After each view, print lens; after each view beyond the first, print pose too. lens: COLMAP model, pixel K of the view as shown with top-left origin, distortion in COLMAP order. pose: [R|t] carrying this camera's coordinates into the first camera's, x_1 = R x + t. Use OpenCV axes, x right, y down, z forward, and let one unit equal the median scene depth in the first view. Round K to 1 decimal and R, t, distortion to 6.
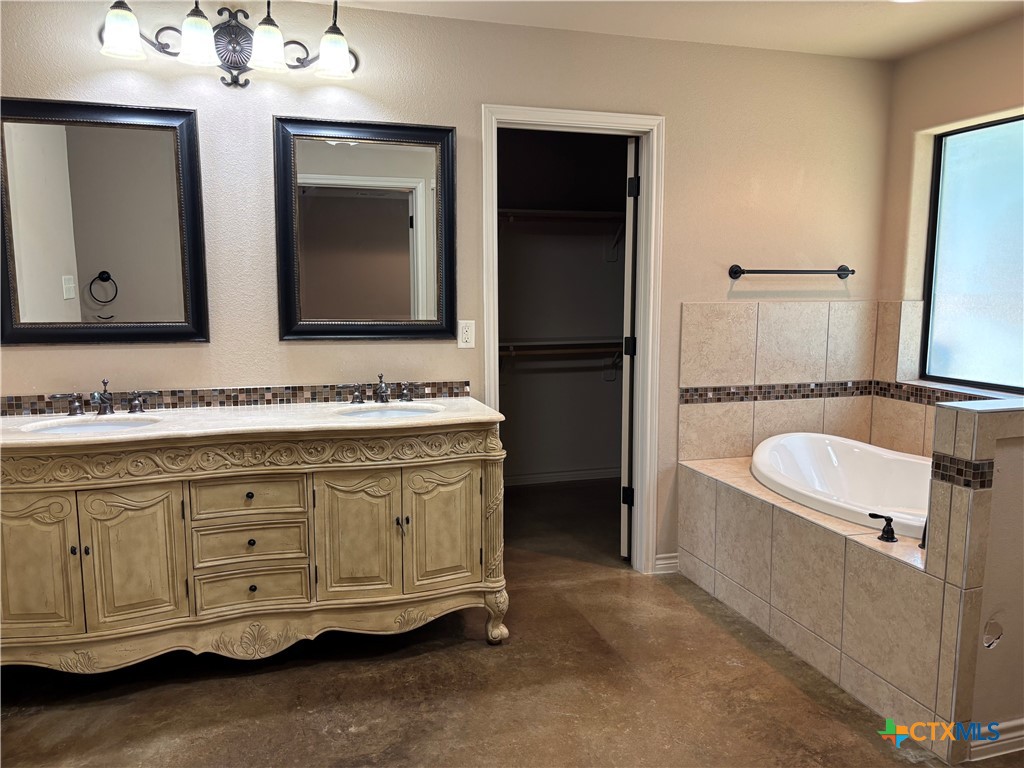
lens RADIAL K [[767.5, 0, 508.8], [0, 767.5, 382.7], [0, 0, 1]] dist [0.014832, -0.012071]
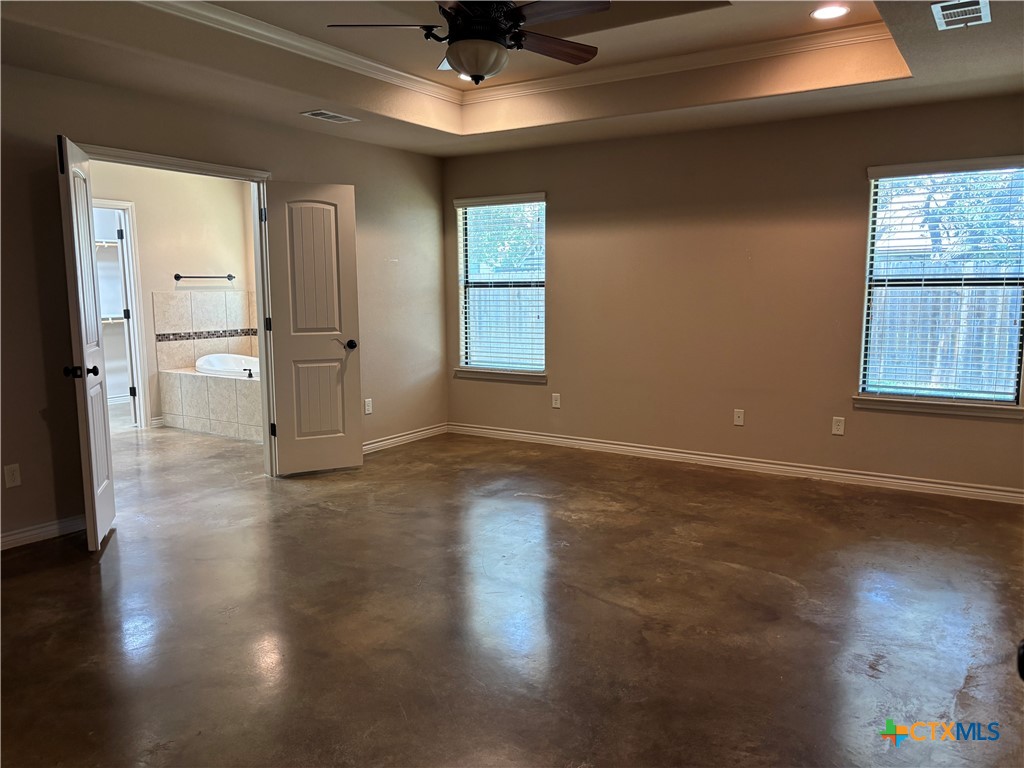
lens RADIAL K [[767.5, 0, 507.7], [0, 767.5, 386.5], [0, 0, 1]] dist [0.014832, -0.012071]
pose [[0.760281, -0.092137, 0.643027, -0.387257], [0.094209, 0.995064, 0.031191, 0.167391], [-0.642726, 0.036864, 0.765208, -1.142309]]
